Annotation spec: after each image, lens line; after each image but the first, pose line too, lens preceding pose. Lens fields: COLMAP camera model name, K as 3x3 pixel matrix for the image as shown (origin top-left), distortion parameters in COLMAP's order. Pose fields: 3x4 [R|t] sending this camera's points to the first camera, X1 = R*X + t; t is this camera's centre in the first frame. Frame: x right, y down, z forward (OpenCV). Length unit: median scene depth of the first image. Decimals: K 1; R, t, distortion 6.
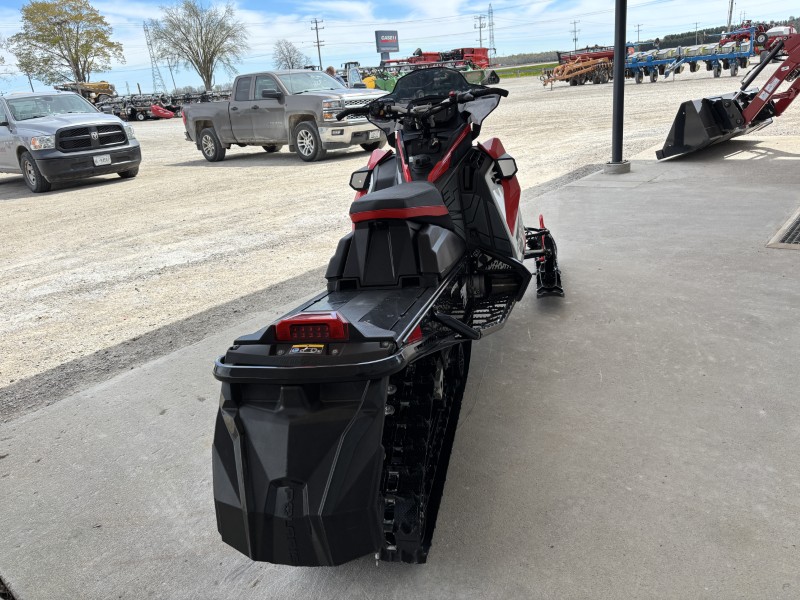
lens RADIAL K [[601.1, 0, 400.0], [0, 601.1, 300.0], [0, 0, 1]] dist [0.060981, -0.069767]
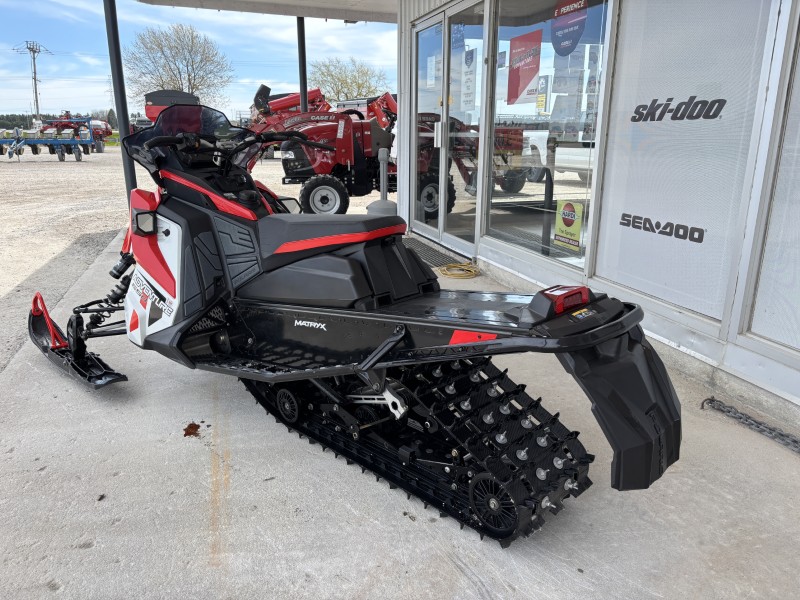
lens RADIAL K [[603.0, 0, 398.7], [0, 603.0, 302.5], [0, 0, 1]] dist [0.058197, -0.066020]
pose [[0.543268, -0.125970, 0.830055, -0.335734], [0.232637, 0.972552, -0.004664, -0.004391], [-0.806685, 0.195635, 0.557662, 0.159204]]
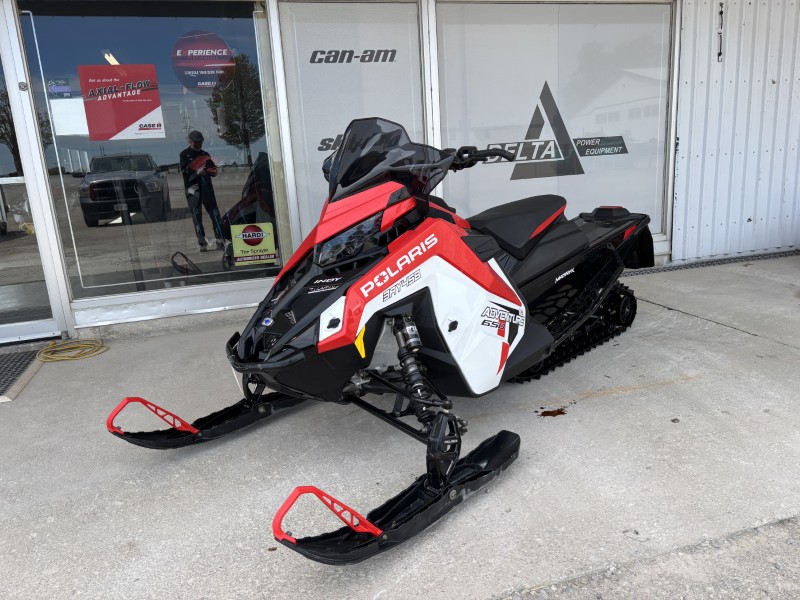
lens RADIAL K [[611.7, 0, 400.0], [0, 611.7, 300.0], [0, 0, 1]] dist [0.036802, -0.038138]
pose [[-0.829865, 0.028257, 0.557248, -0.229646], [0.323740, 0.837802, 0.439636, -0.291503], [-0.454441, 0.545242, -0.704411, 0.927365]]
